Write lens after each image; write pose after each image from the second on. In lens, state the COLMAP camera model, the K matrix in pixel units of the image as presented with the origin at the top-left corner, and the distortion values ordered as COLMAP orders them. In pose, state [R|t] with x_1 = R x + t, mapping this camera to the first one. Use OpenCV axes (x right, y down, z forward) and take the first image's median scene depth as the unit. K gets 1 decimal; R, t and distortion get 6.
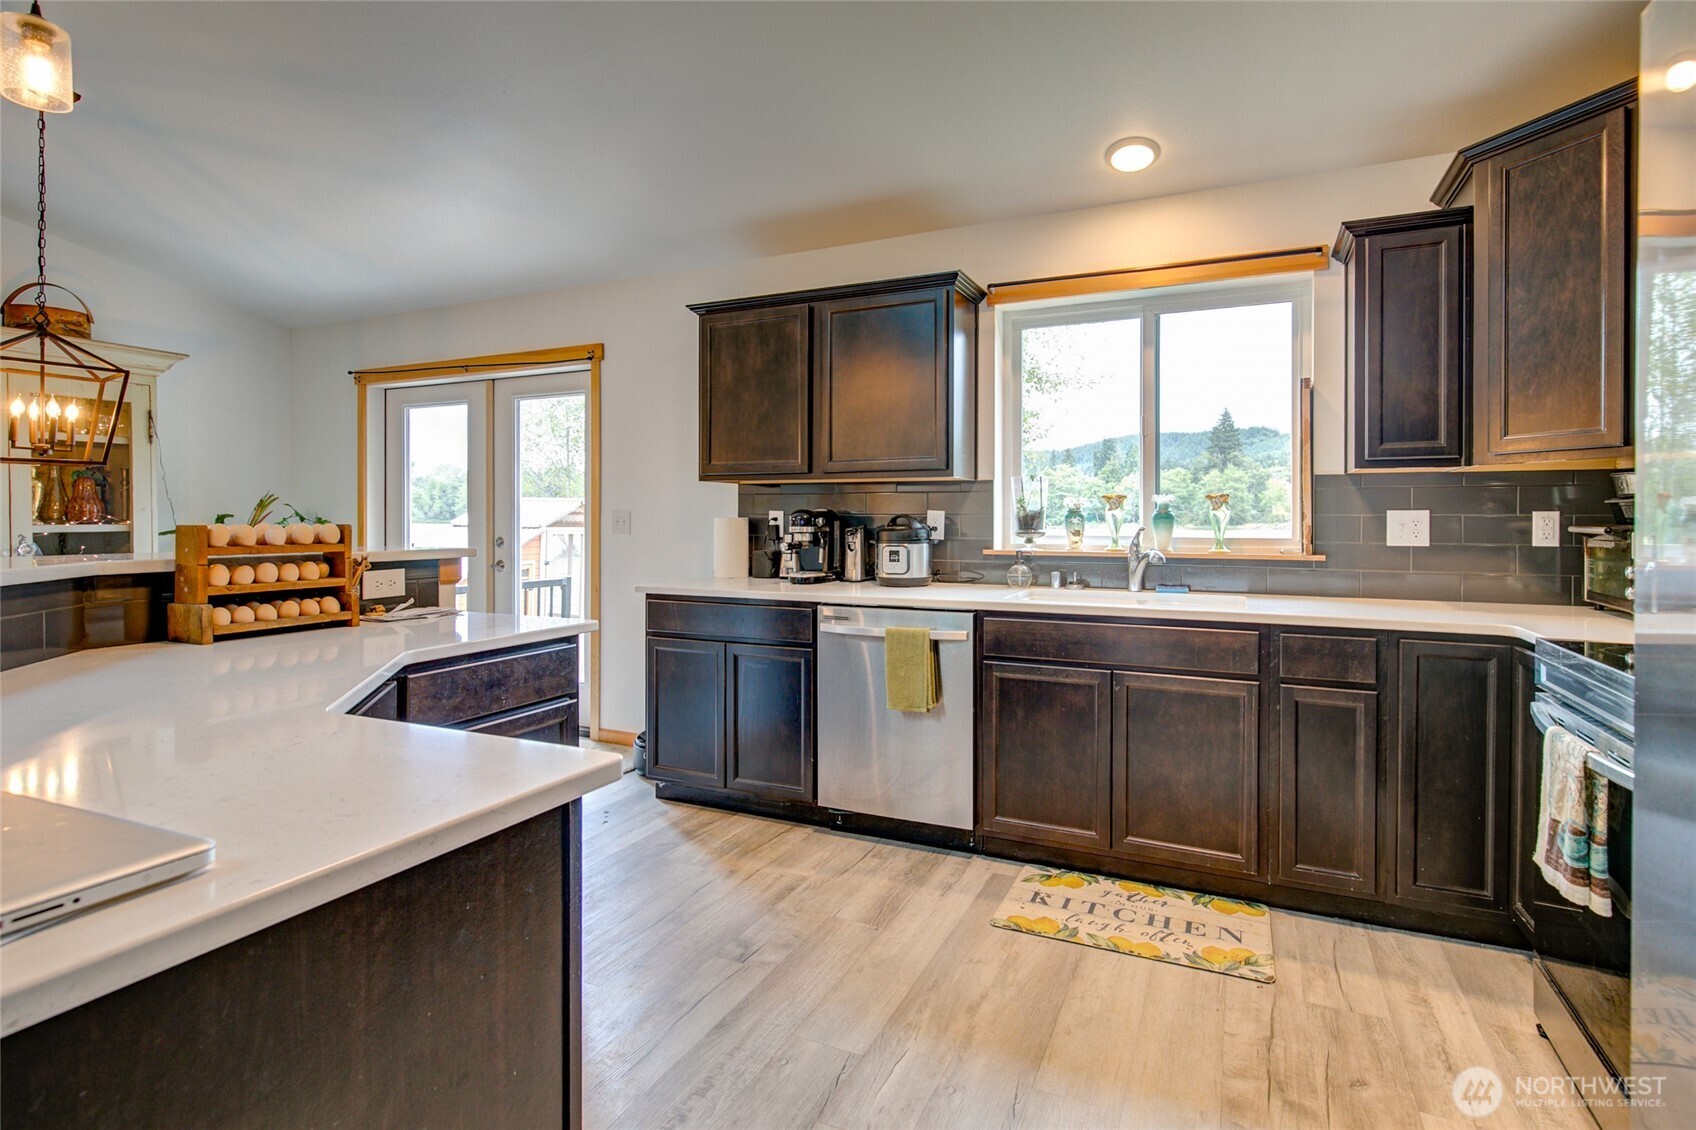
lens RADIAL K [[790.8, 0, 892.4], [0, 790.8, 519.4], [0, 0, 1]] dist [0.010844, -0.001387]
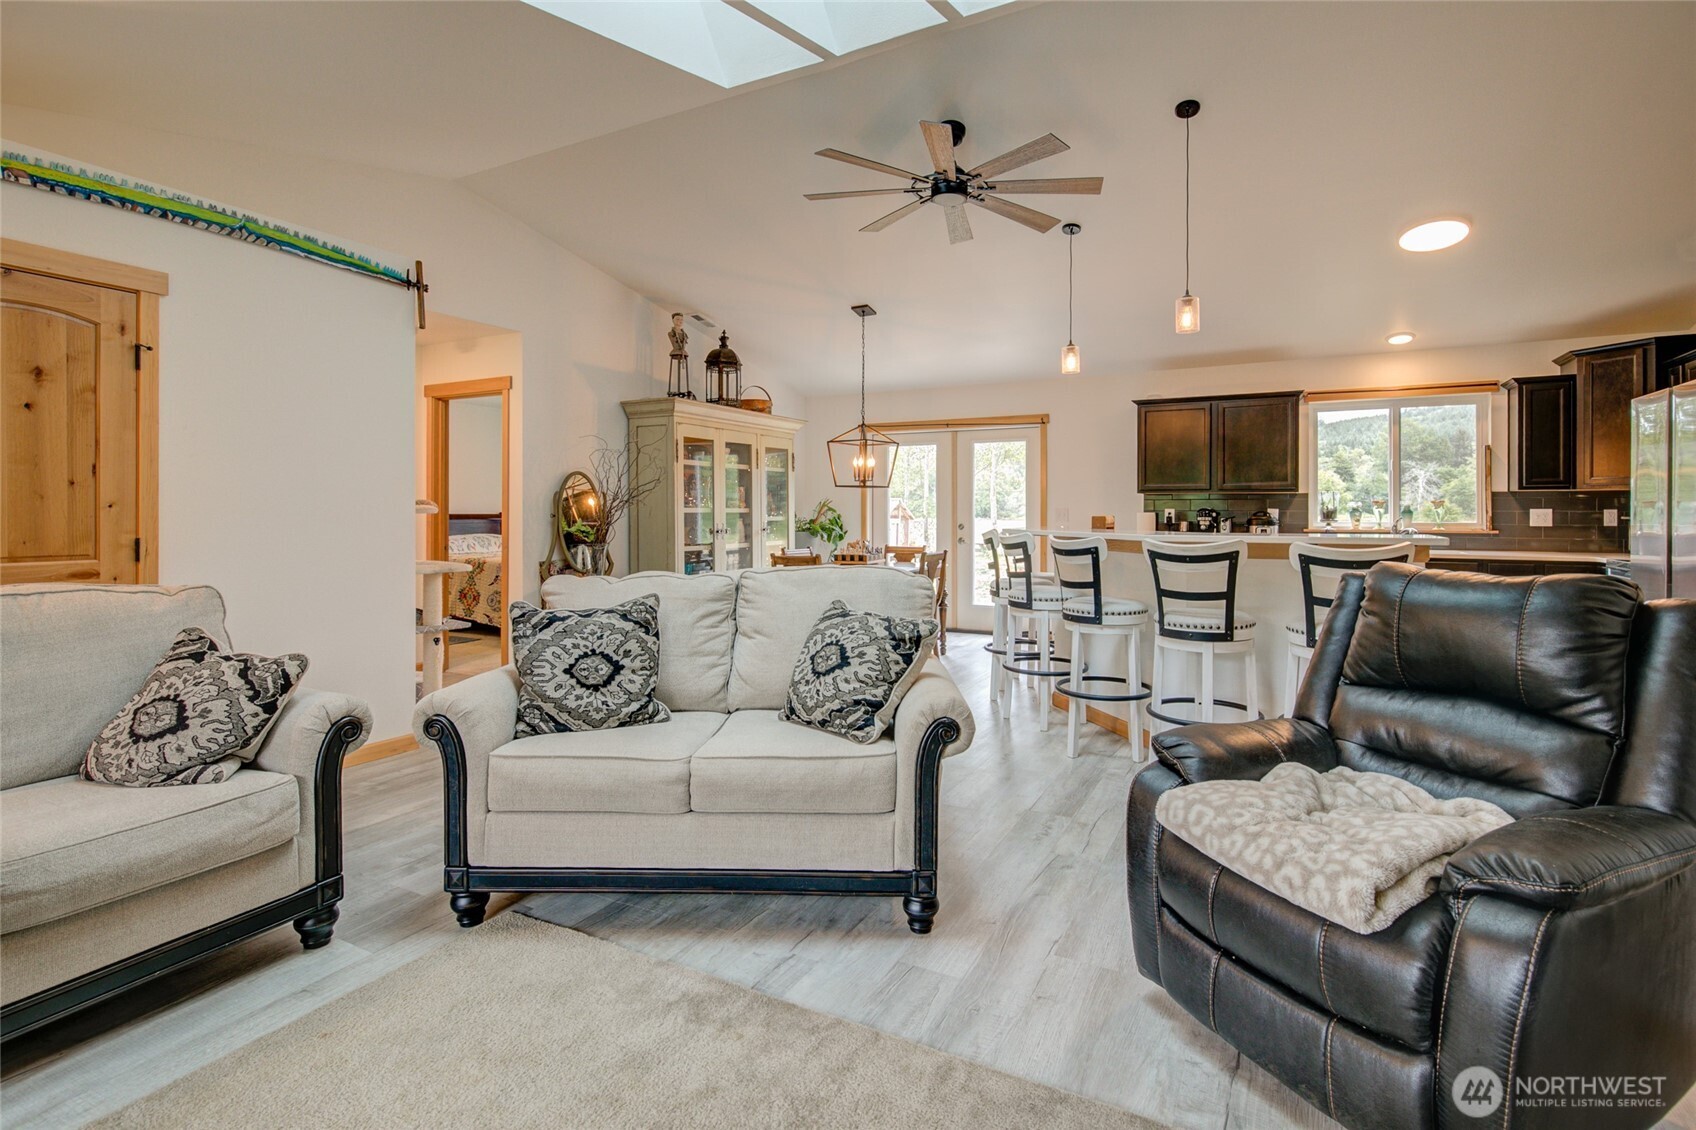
lens RADIAL K [[790.8, 0, 885.9], [0, 790.8, 515.8], [0, 0, 1]] dist [0.010844, -0.001387]
pose [[0.998248, -0.001114, -0.059159, -1.000290], [0.001457, 0.999982, 0.005763, -0.008556], [0.059151, -0.005839, 0.998232, -1.259546]]
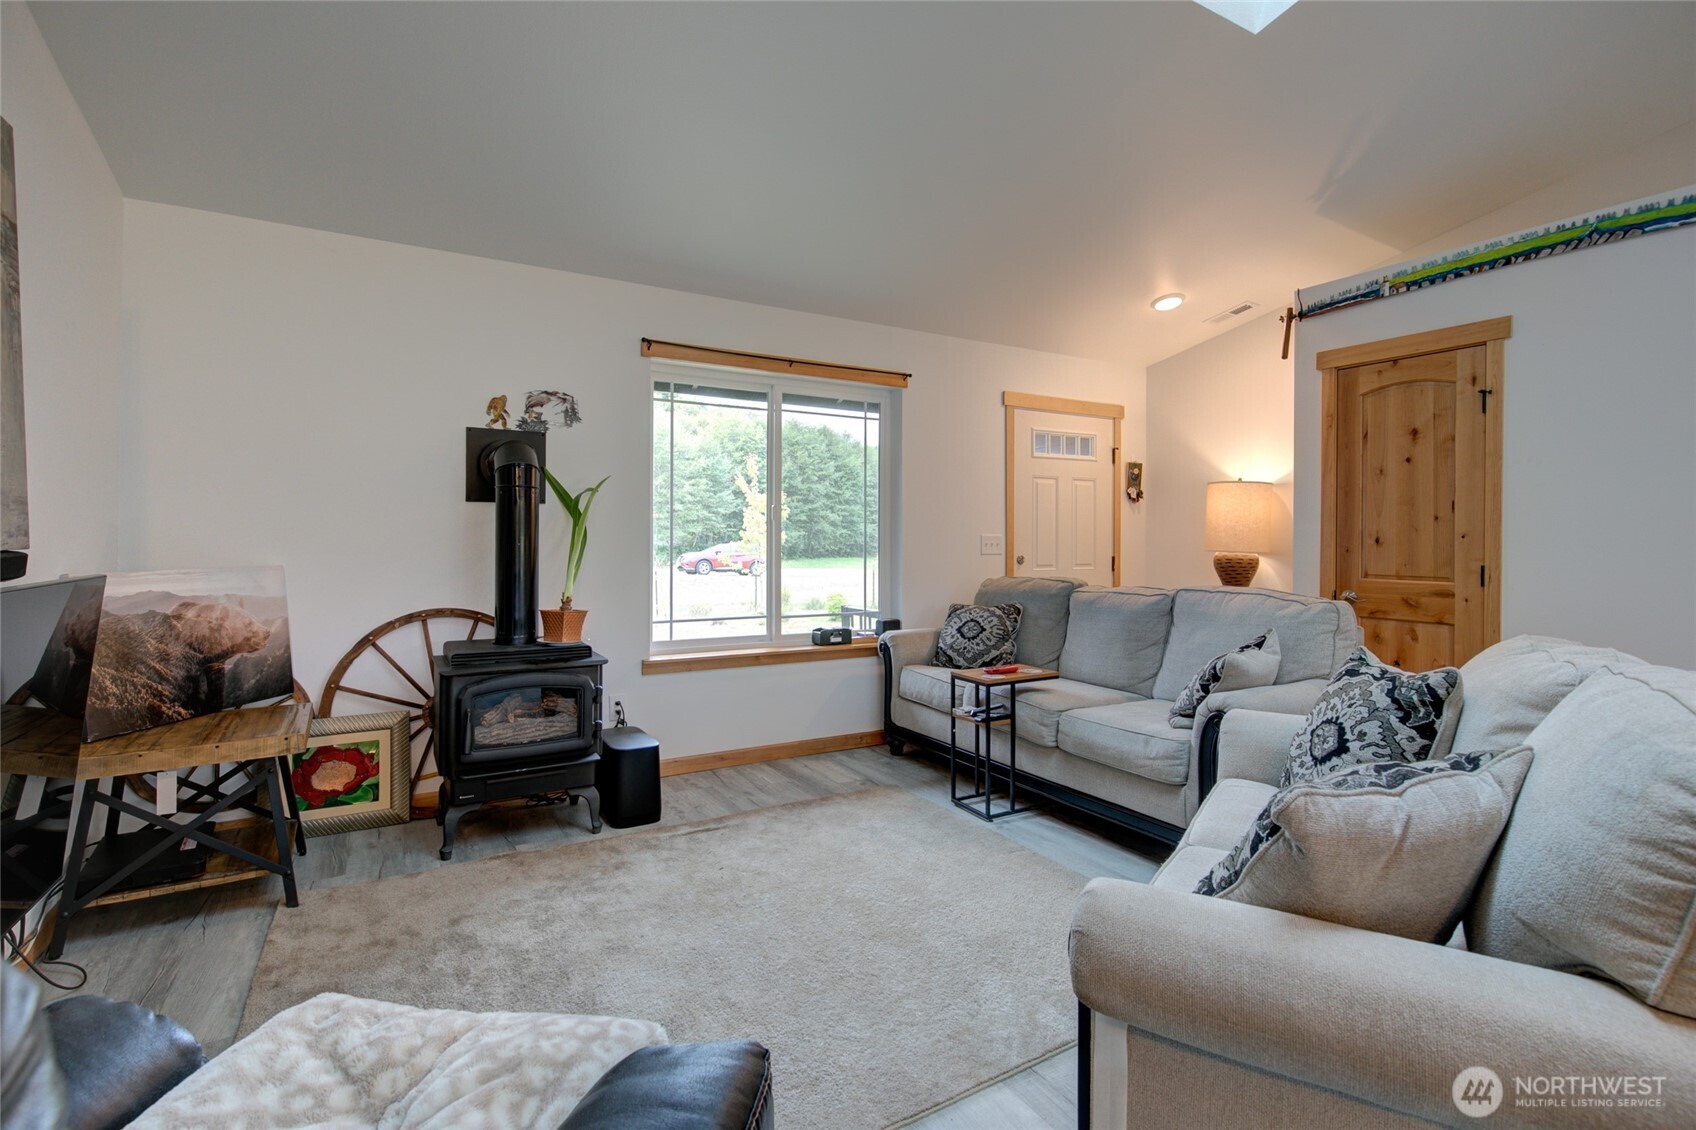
lens RADIAL K [[790.8, 0, 852.7], [0, 790.8, 532.7], [0, 0, 1]] dist [0.010844, -0.001387]
pose [[-0.573554, -0.010852, -0.819096, -0.519449], [-0.005816, 0.999941, -0.009175, -0.006403], [0.819147, -0.000498, -0.573584, -0.244522]]
